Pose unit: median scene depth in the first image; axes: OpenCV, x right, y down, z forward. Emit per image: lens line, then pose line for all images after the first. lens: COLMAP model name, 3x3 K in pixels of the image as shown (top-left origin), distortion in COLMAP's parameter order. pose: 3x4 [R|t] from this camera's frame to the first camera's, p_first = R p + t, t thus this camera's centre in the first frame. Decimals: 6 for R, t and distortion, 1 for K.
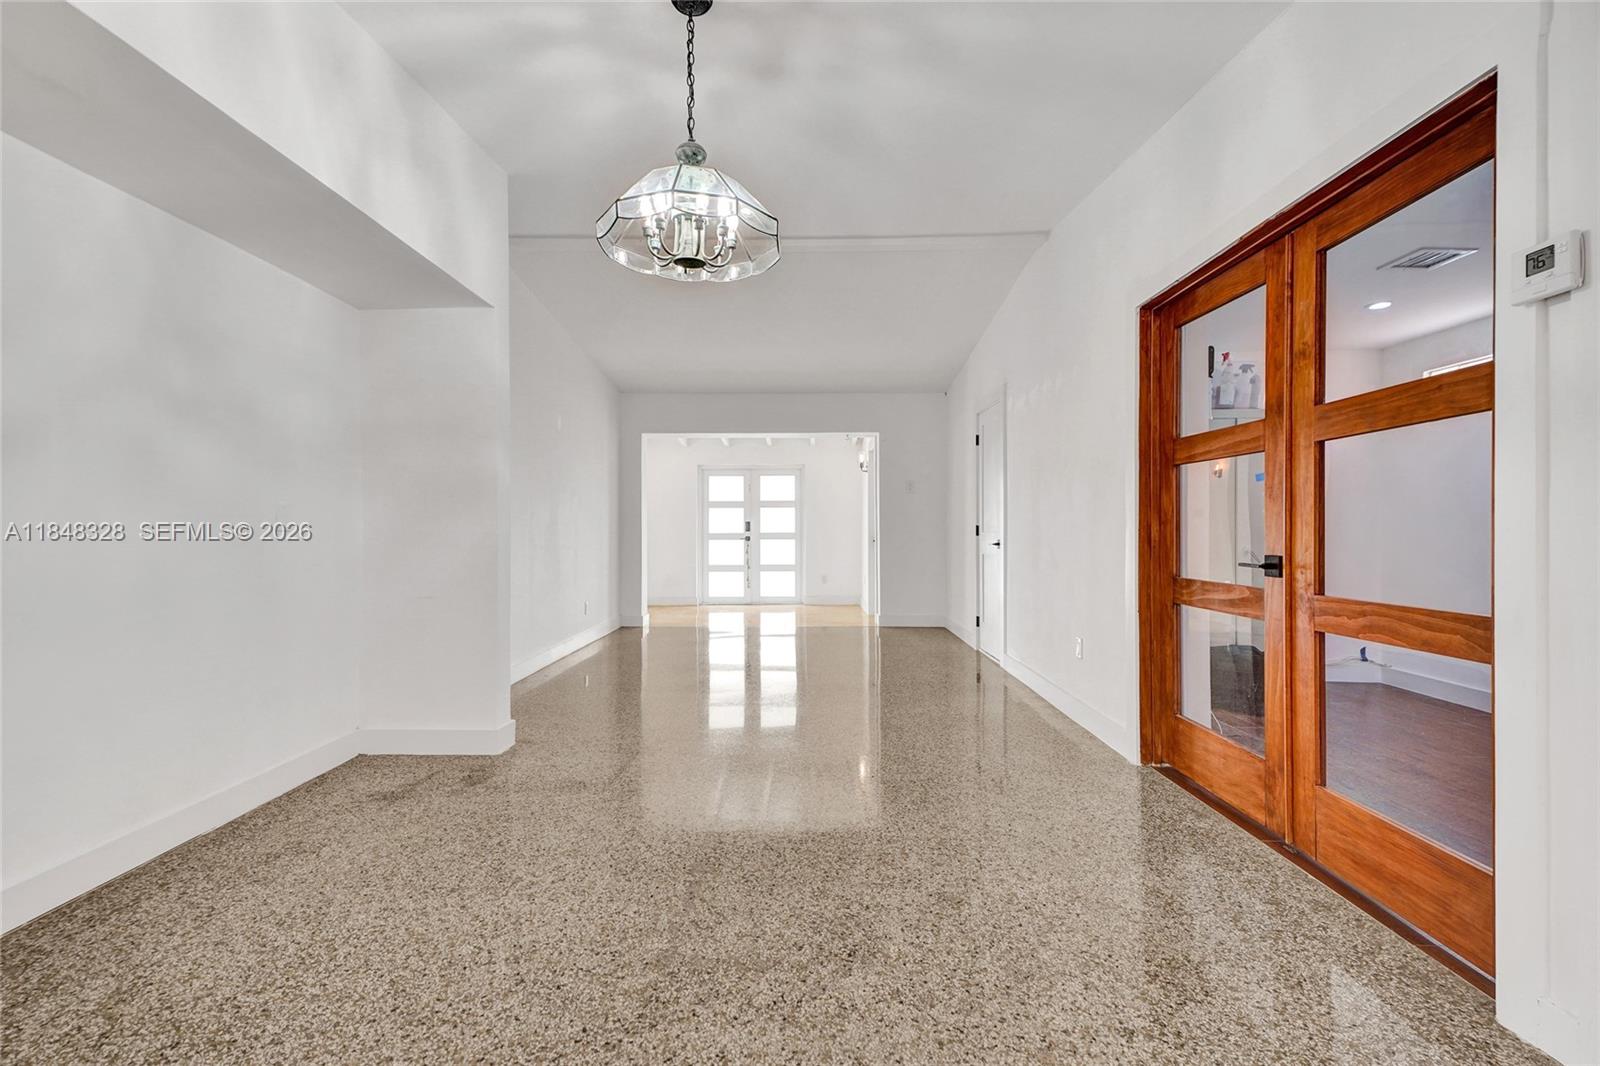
lens RADIAL K [[711.2, 0, 795.4], [0, 711.2, 532.9], [0, 0, 1]] dist [0.052043, -0.020276]
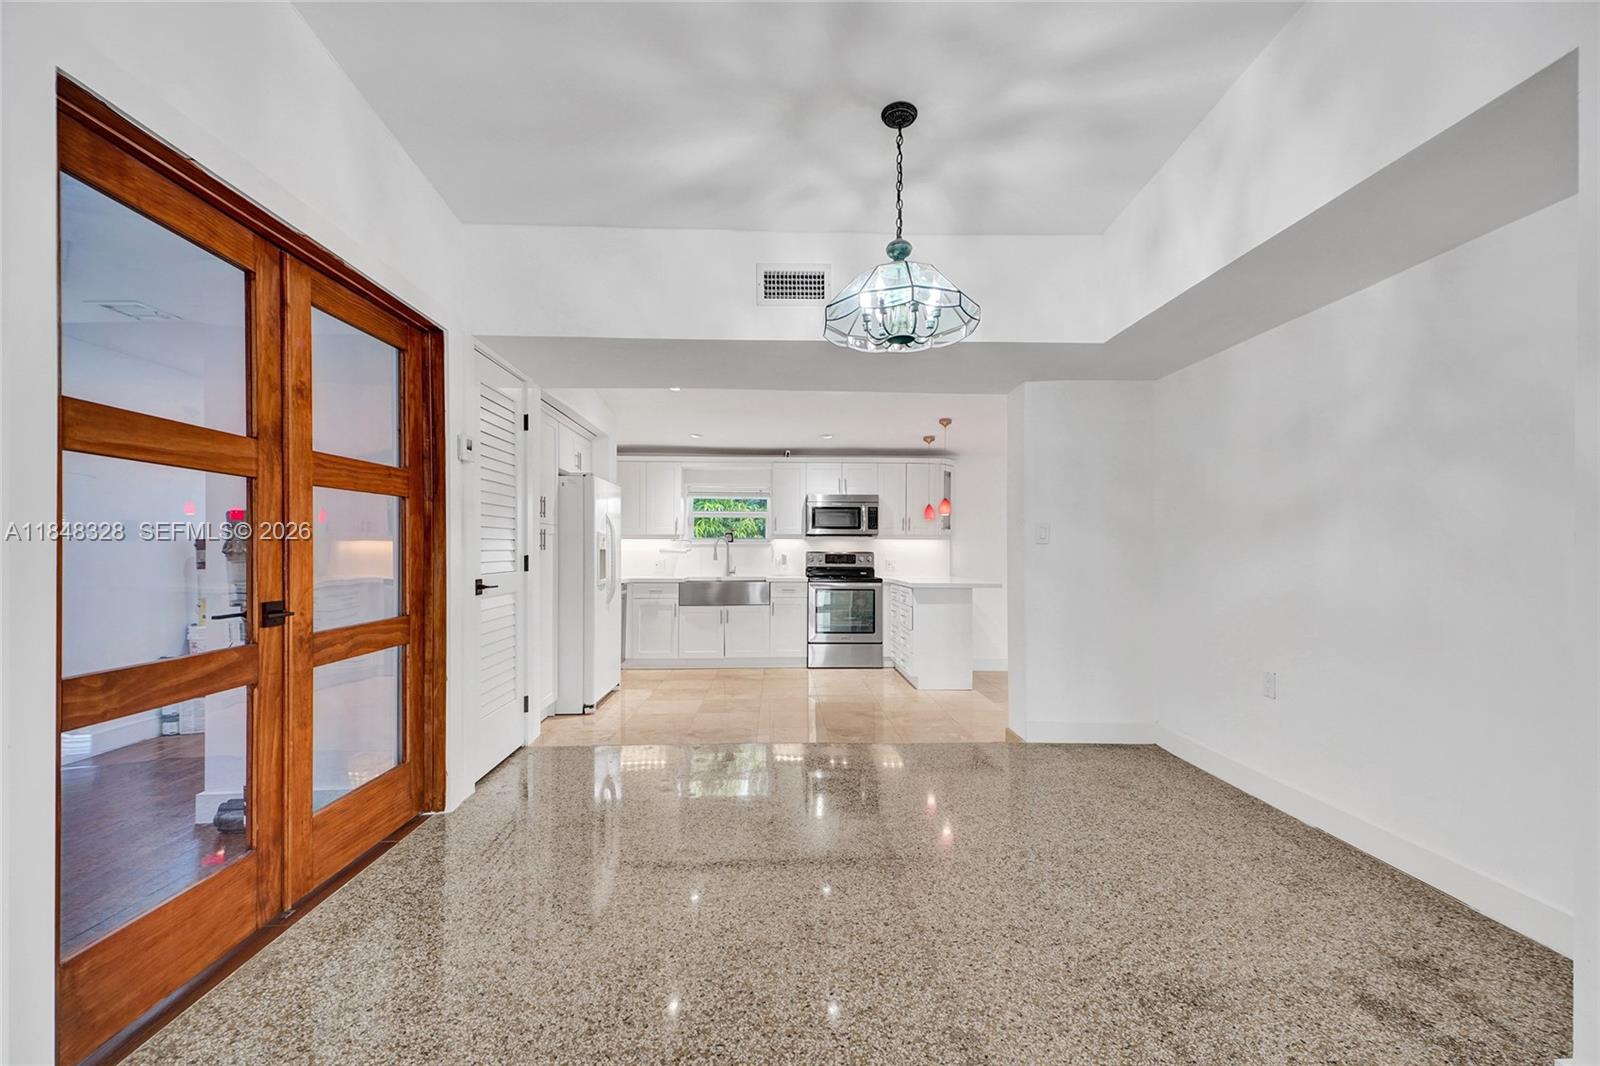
lens RADIAL K [[711.6, 0, 800.7], [0, 711.6, 545.9], [0, 0, 1]] dist [0.052408, -0.019754]
pose [[-0.998581, -0.000282, -0.053246, 0.022441], [-0.000273, 1.000000, -0.000173, -0.011730], [0.053246, -0.000159, -0.998581, 0.611755]]
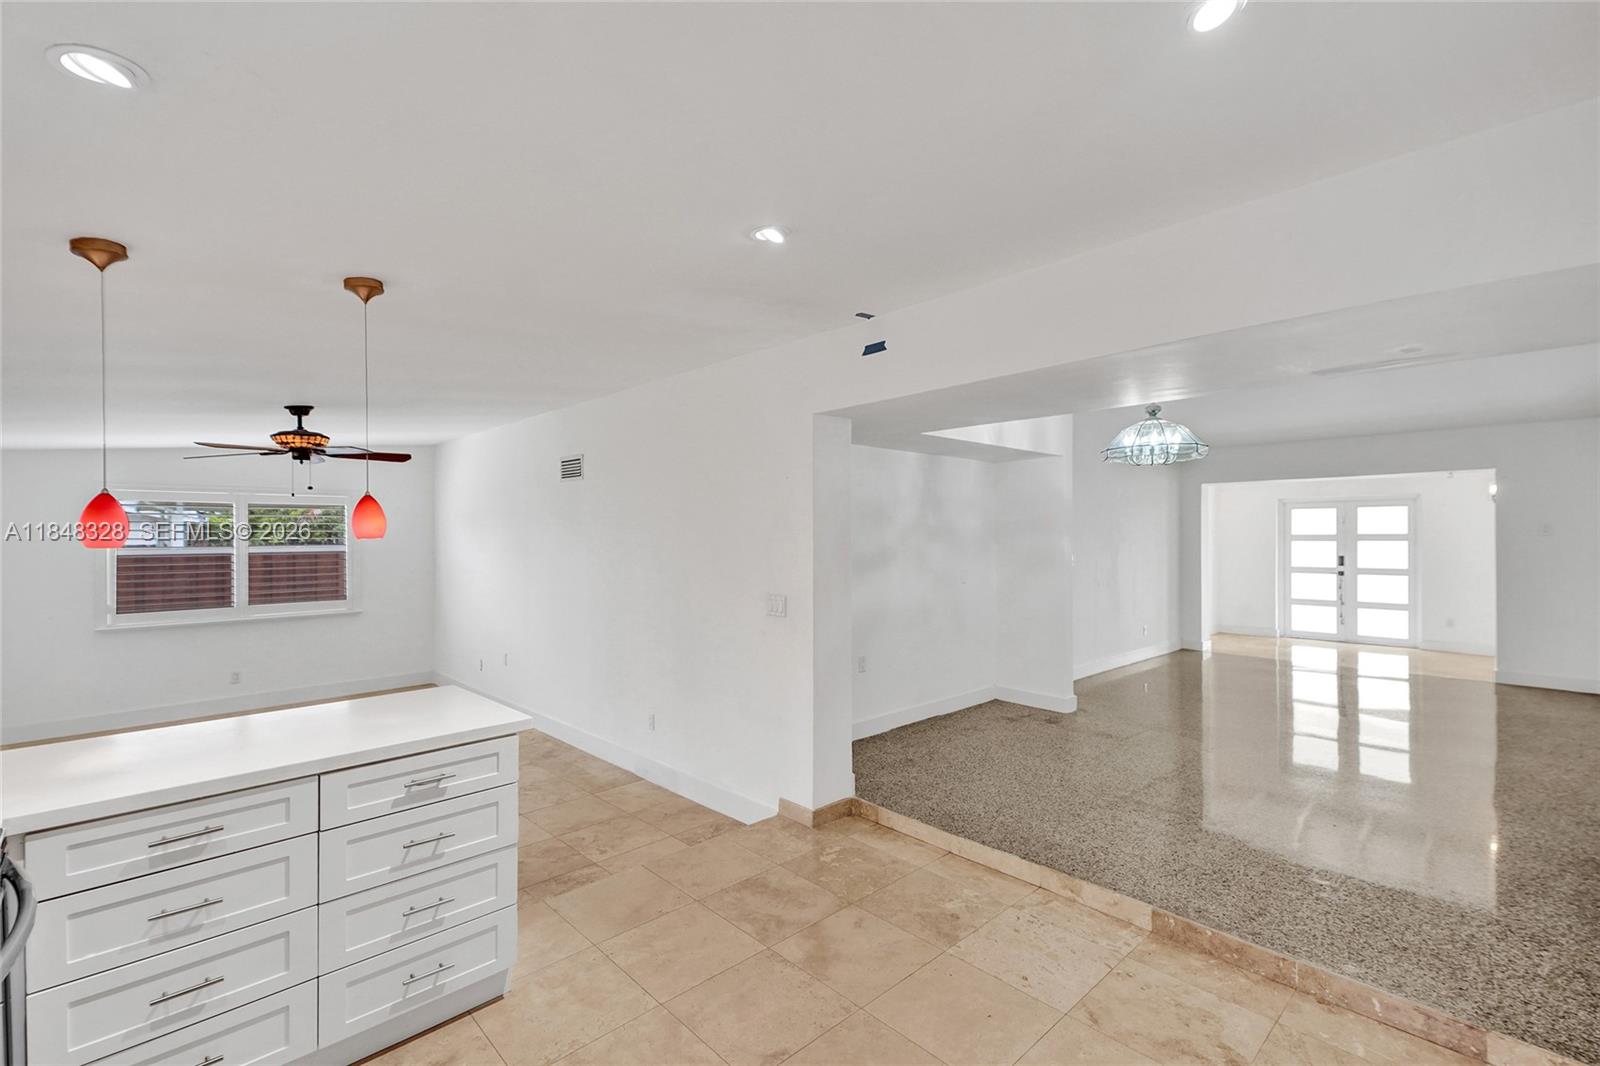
lens RADIAL K [[711.2, 0, 795.4], [0, 711.2, 532.9], [0, 0, 1]] dist [0.052043, -0.020276]
pose [[0.701485, -0.001657, -0.712682, 0.162310], [-0.004953, 0.999962, -0.007201, -0.050033], [0.712667, 0.008581, 0.701450, -0.304881]]
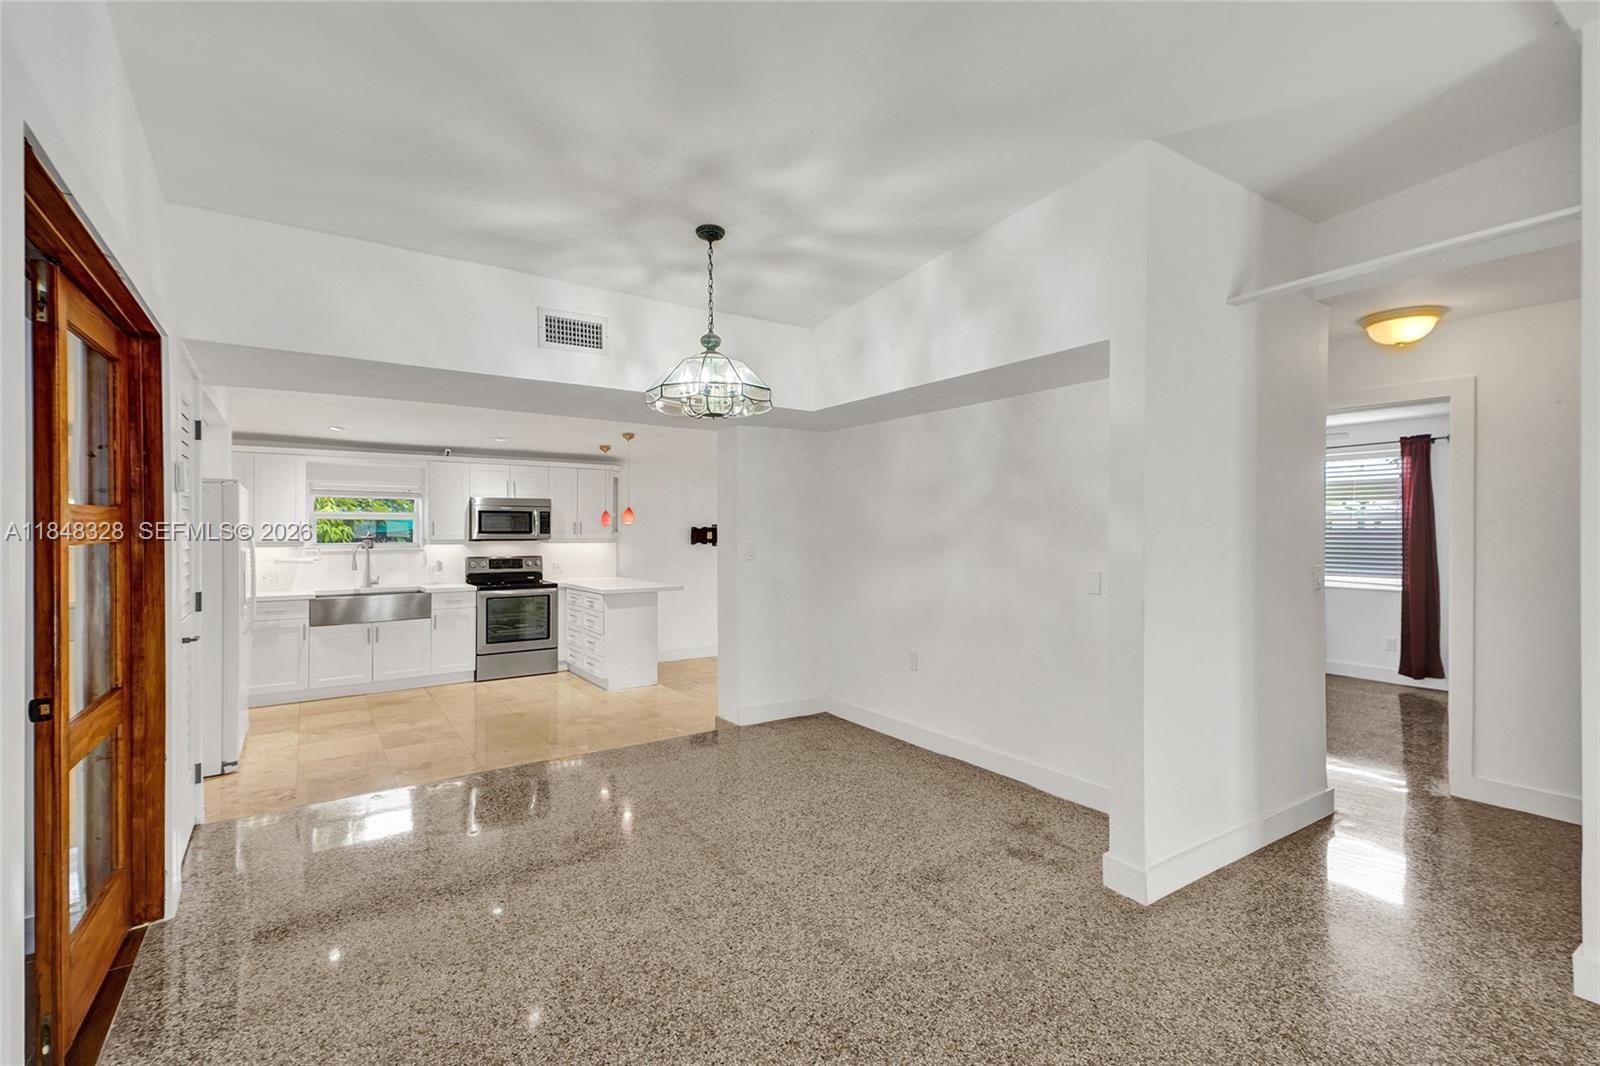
lens RADIAL K [[718.1, 0, 796.4], [0, 718.1, 530.5], [0, 0, 1]] dist [0.053224, -0.021201]
pose [[-0.819761, 0.003077, -0.572698, 0.153262], [0.000107, 0.999986, 0.005221, -0.043999], [0.572706, 0.004219, -0.819750, 0.644533]]
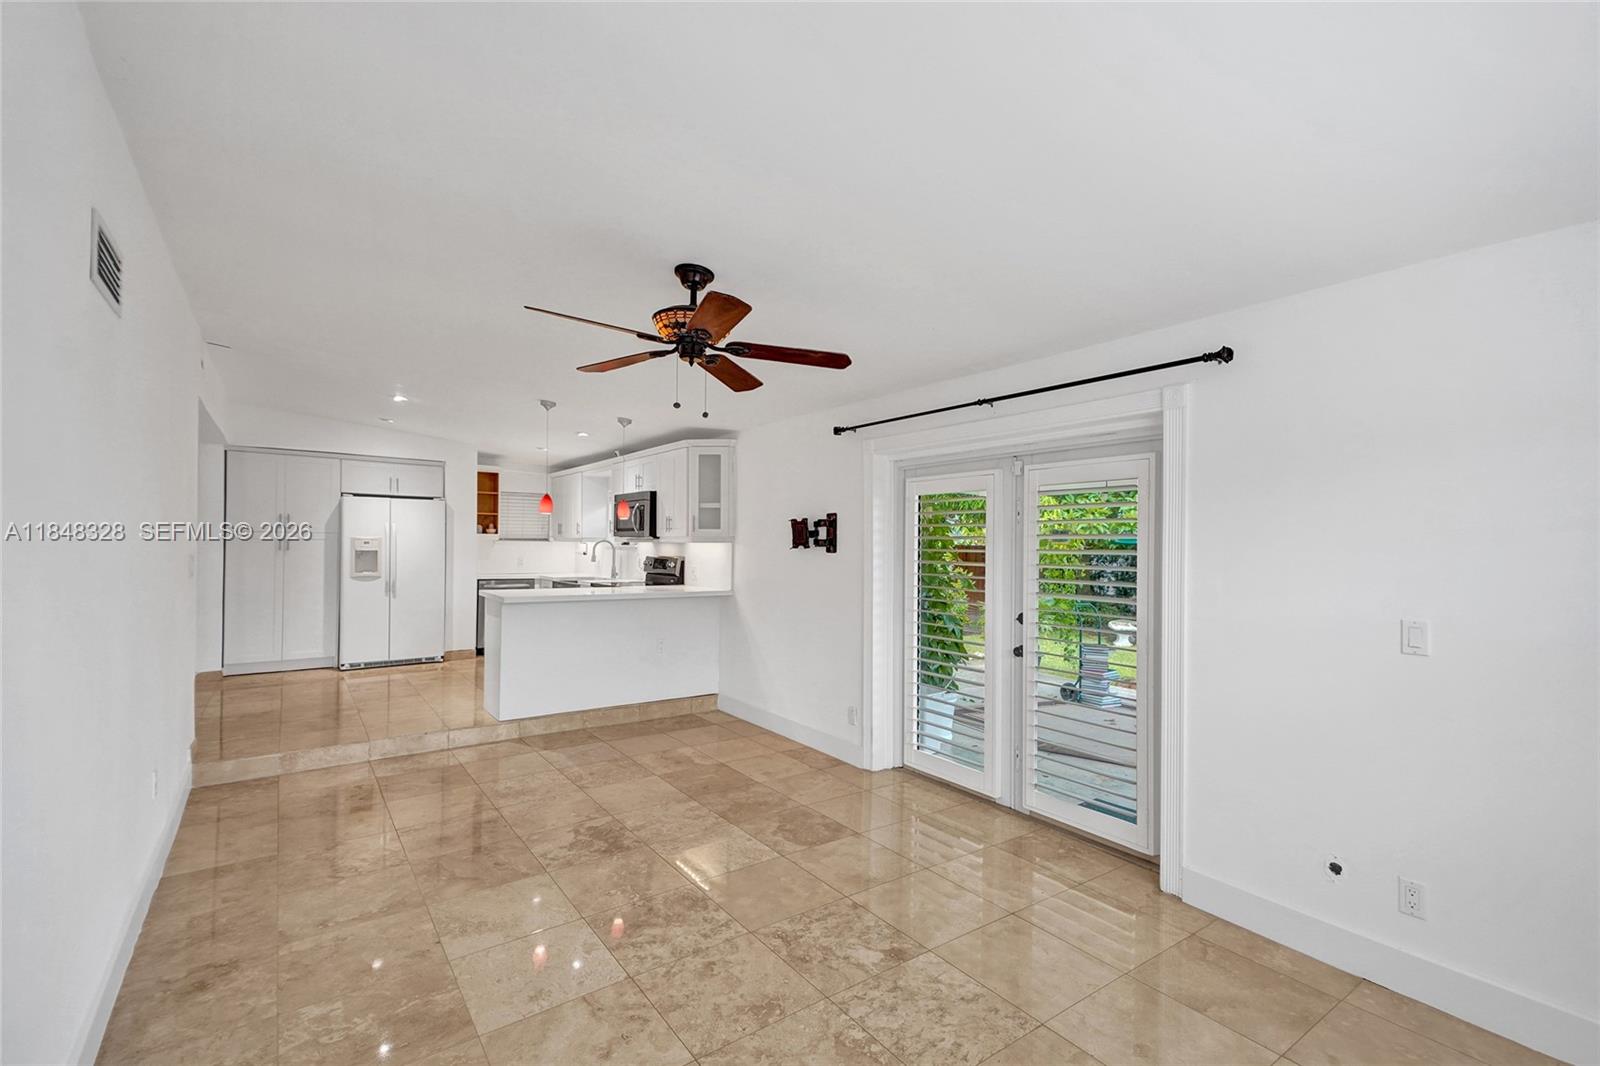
lens RADIAL K [[711.6, 0, 800.7], [0, 711.6, 545.9], [0, 0, 1]] dist [0.052408, -0.019754]
pose [[-0.585011, -0.004829, 0.811011, -0.928447], [-0.004997, 0.999985, 0.002350, -0.019653], [-0.811010, -0.002678, -0.585026, -0.010780]]
